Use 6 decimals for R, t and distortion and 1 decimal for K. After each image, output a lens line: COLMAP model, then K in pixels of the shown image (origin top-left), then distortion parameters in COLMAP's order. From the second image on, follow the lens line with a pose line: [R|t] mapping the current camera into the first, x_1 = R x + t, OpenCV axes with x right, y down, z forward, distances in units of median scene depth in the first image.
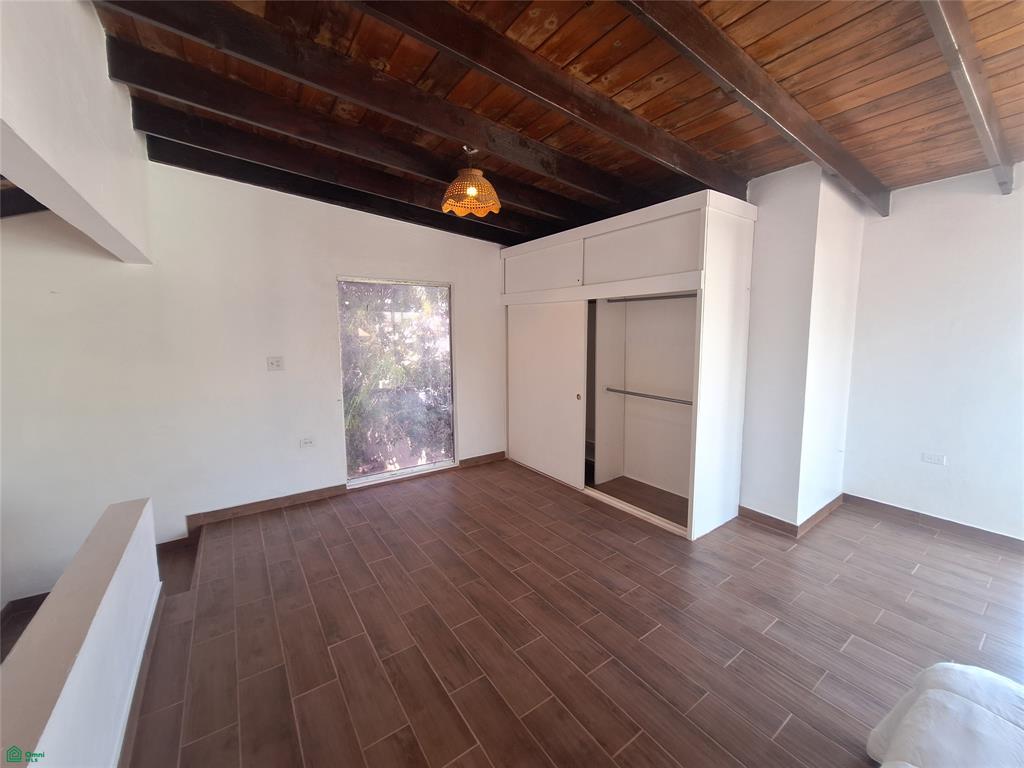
lens RADIAL K [[406.6, 0, 516.1], [0, 406.6, 378.3], [0, 0, 1]] dist [0.000800, 0.000838]
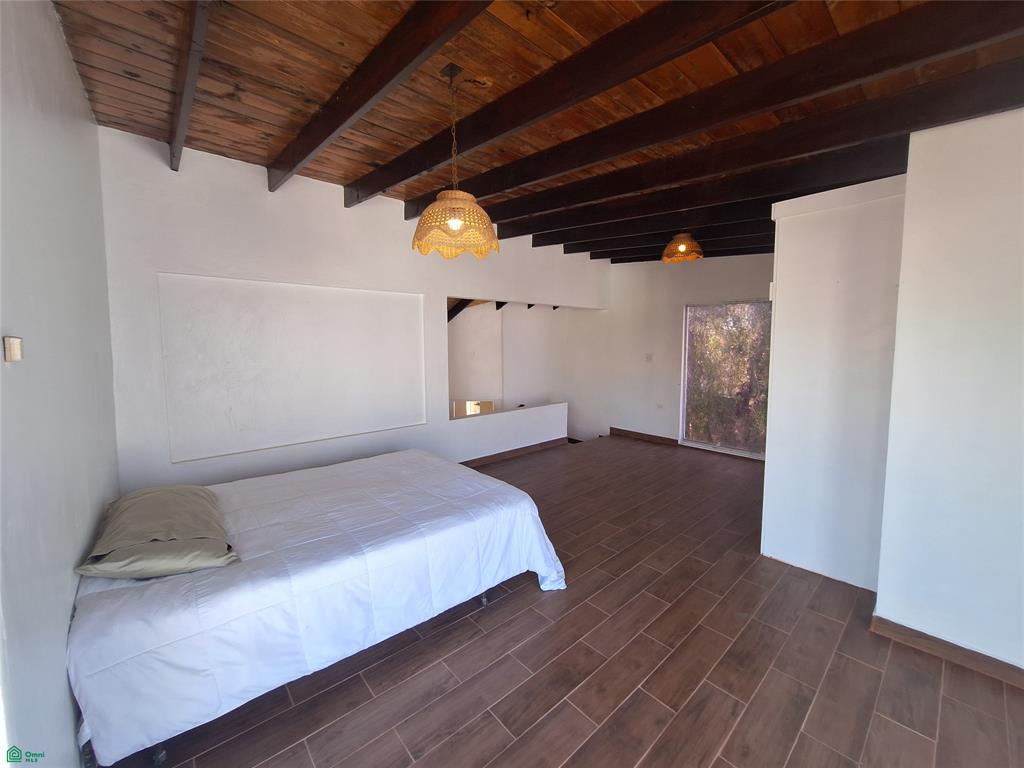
lens RADIAL K [[406.6, 0, 516.1], [0, 406.6, 378.3], [0, 0, 1]] dist [0.000800, 0.000838]
pose [[0.112481, 0.097783, -0.988831, 1.229482], [-0.102519, 0.990977, 0.086334, -0.046544], [0.988351, 0.091663, 0.121491, 0.237817]]
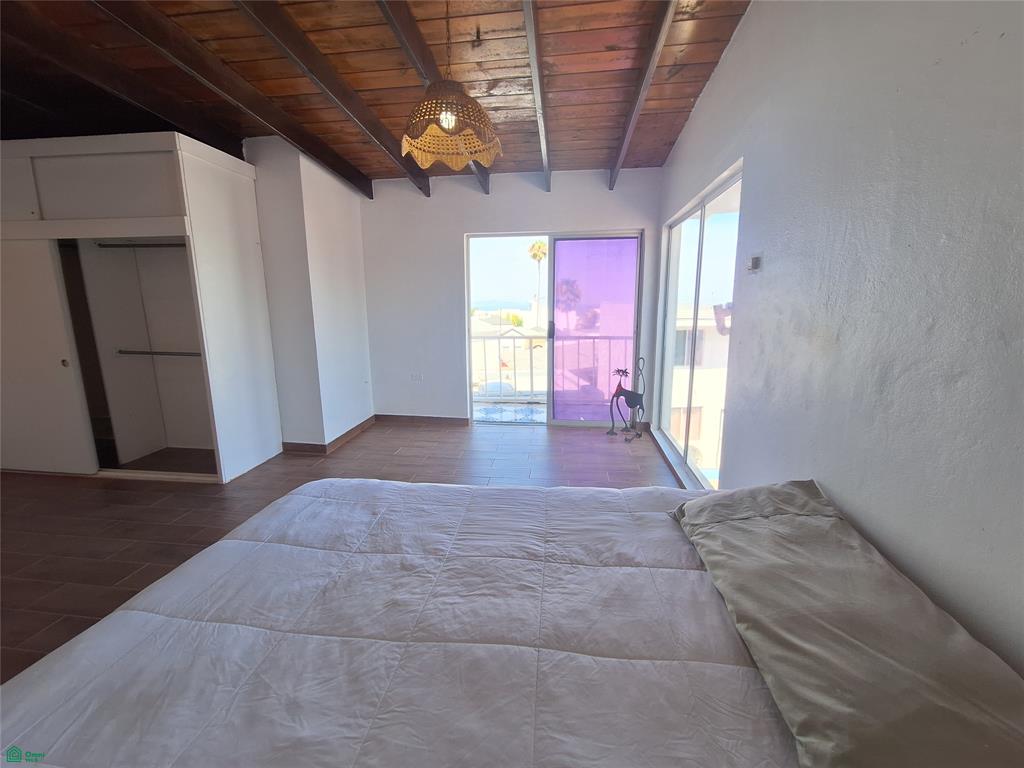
lens RADIAL K [[406.6, 0, 516.1], [0, 406.6, 378.3], [0, 0, 1]] dist [0.000800, 0.000838]
pose [[0.671045, -0.132567, 0.729469, 0.196791], [0.079068, 0.991070, 0.107372, 0.072784], [-0.737189, -0.014374, 0.675534, -0.242782]]
